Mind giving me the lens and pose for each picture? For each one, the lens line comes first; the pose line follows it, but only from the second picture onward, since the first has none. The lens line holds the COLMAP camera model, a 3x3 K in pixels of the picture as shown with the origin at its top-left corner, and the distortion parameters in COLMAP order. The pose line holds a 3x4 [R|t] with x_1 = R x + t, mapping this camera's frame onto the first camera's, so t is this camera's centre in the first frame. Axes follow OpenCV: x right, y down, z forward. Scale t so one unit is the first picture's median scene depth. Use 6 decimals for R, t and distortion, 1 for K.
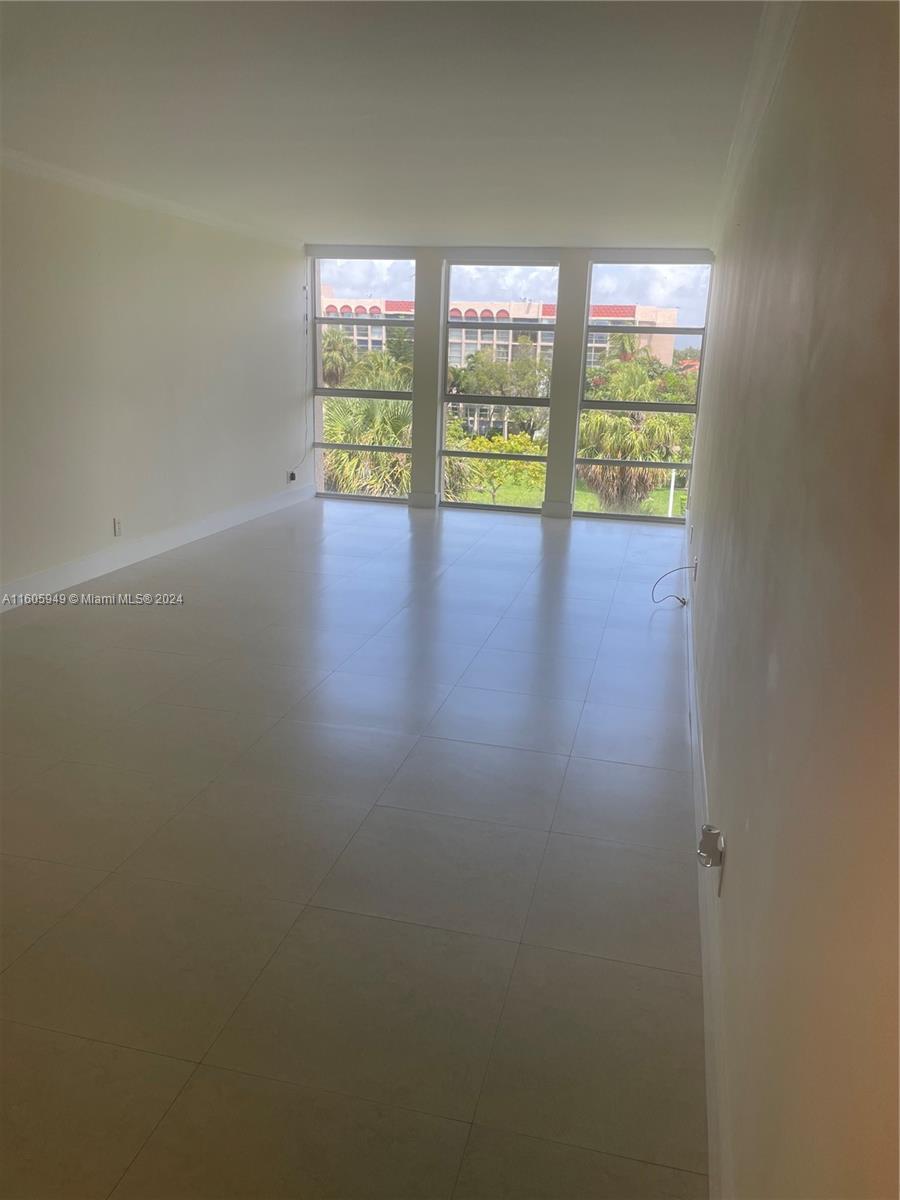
lens RADIAL K [[931.3, 0, 451.1], [0, 931.3, 604.0], [0, 0, 1]] dist [0.076131, -0.016986]
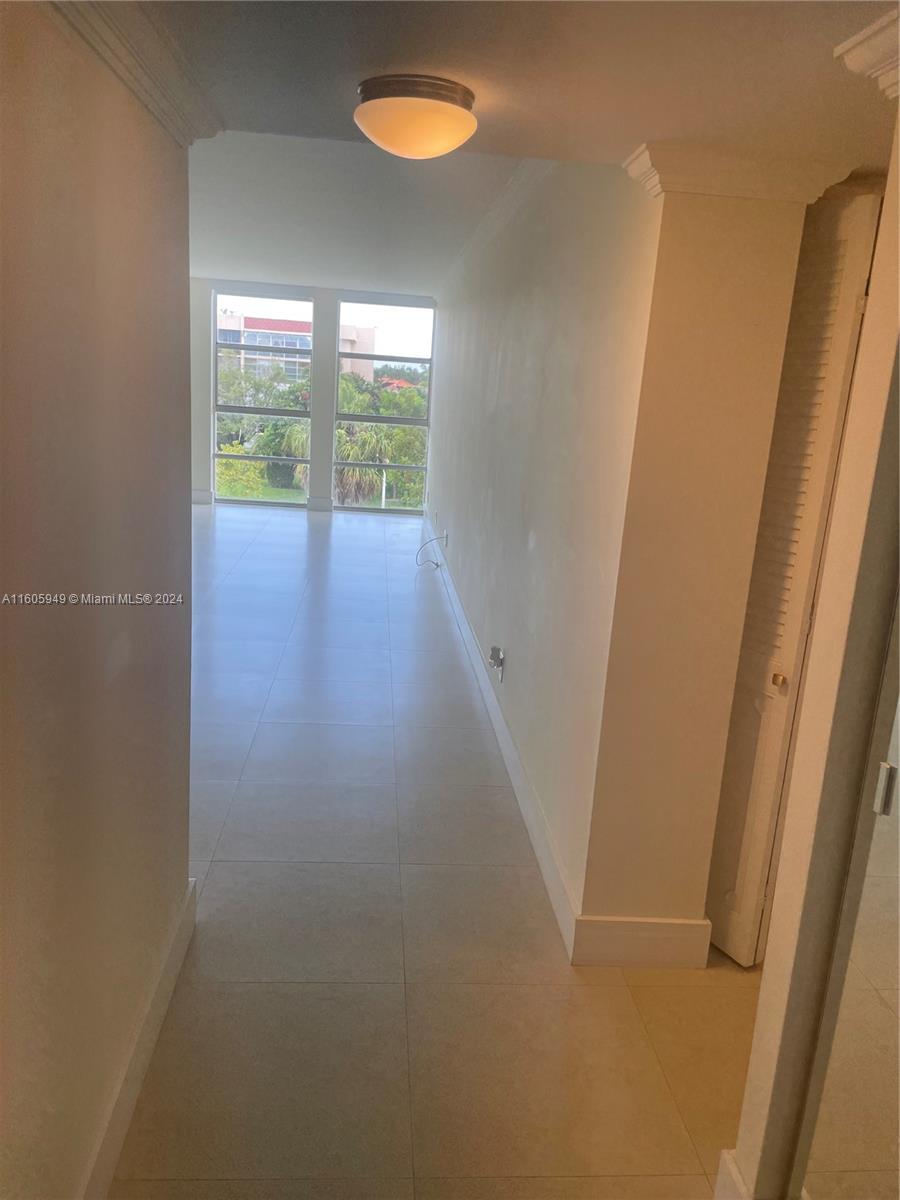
lens RADIAL K [[931.3, 0, 458.0], [0, 931.3, 598.1], [0, 0, 1]] dist [0.076131, -0.016986]
pose [[0.949997, -0.041708, 0.309460, -0.046490], [0.047779, 0.998785, -0.012063, 0.020978], [-0.308581, 0.026245, 0.950836, -0.093659]]
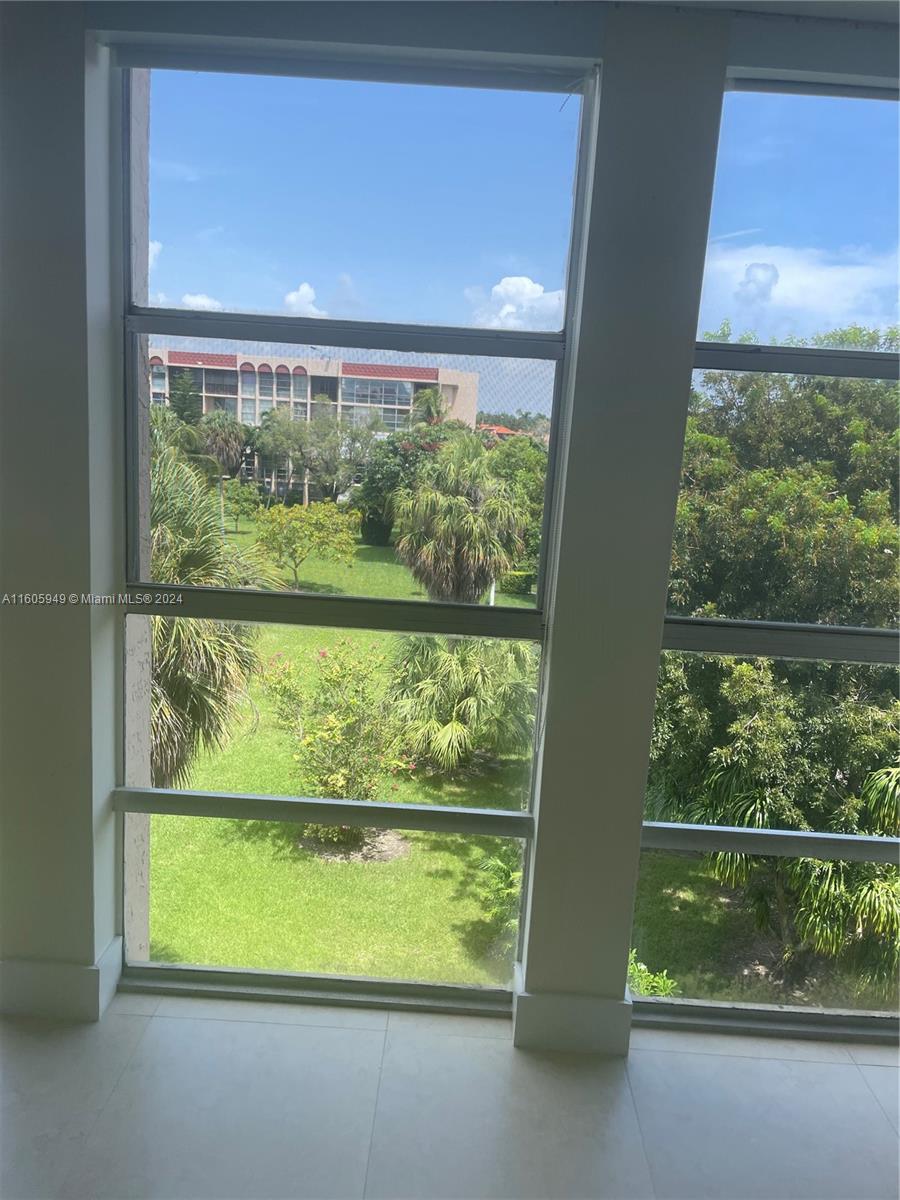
lens RADIAL K [[931.3, 0, 456.4], [0, 931.3, 597.9], [0, 0, 1]] dist [0.076131, -0.016986]
pose [[0.976310, -0.015770, 0.215800, 0.012702], [0.029990, 0.997577, -0.062777, -0.101739], [-0.214287, 0.067762, 0.974417, 0.368147]]
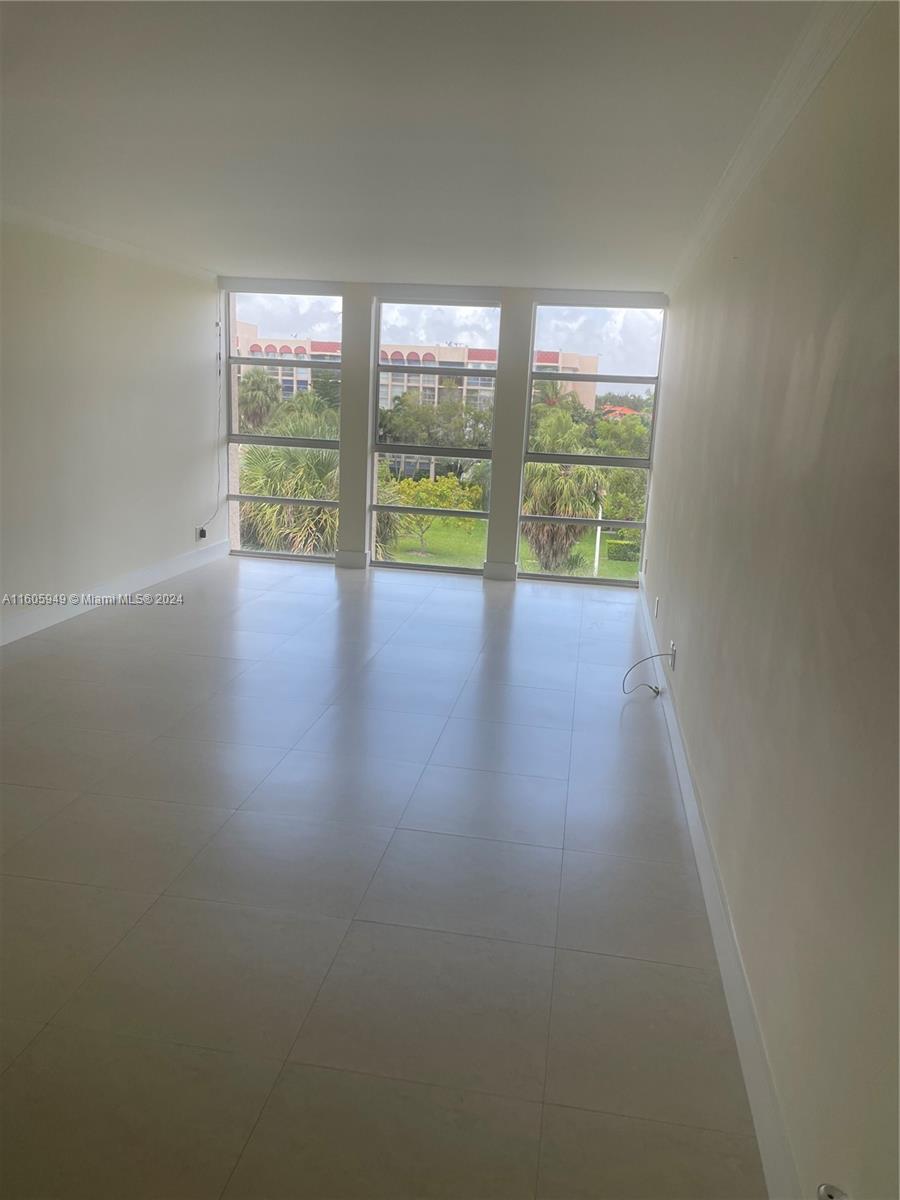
lens RADIAL K [[931.3, 0, 452.8], [0, 931.3, 601.9], [0, 0, 1]] dist [0.076131, -0.016986]
pose [[0.996759, -0.002474, 0.080411, -0.002562], [0.006001, 0.999028, -0.043659, -0.015859], [-0.080225, 0.044000, 0.995805, 0.051011]]
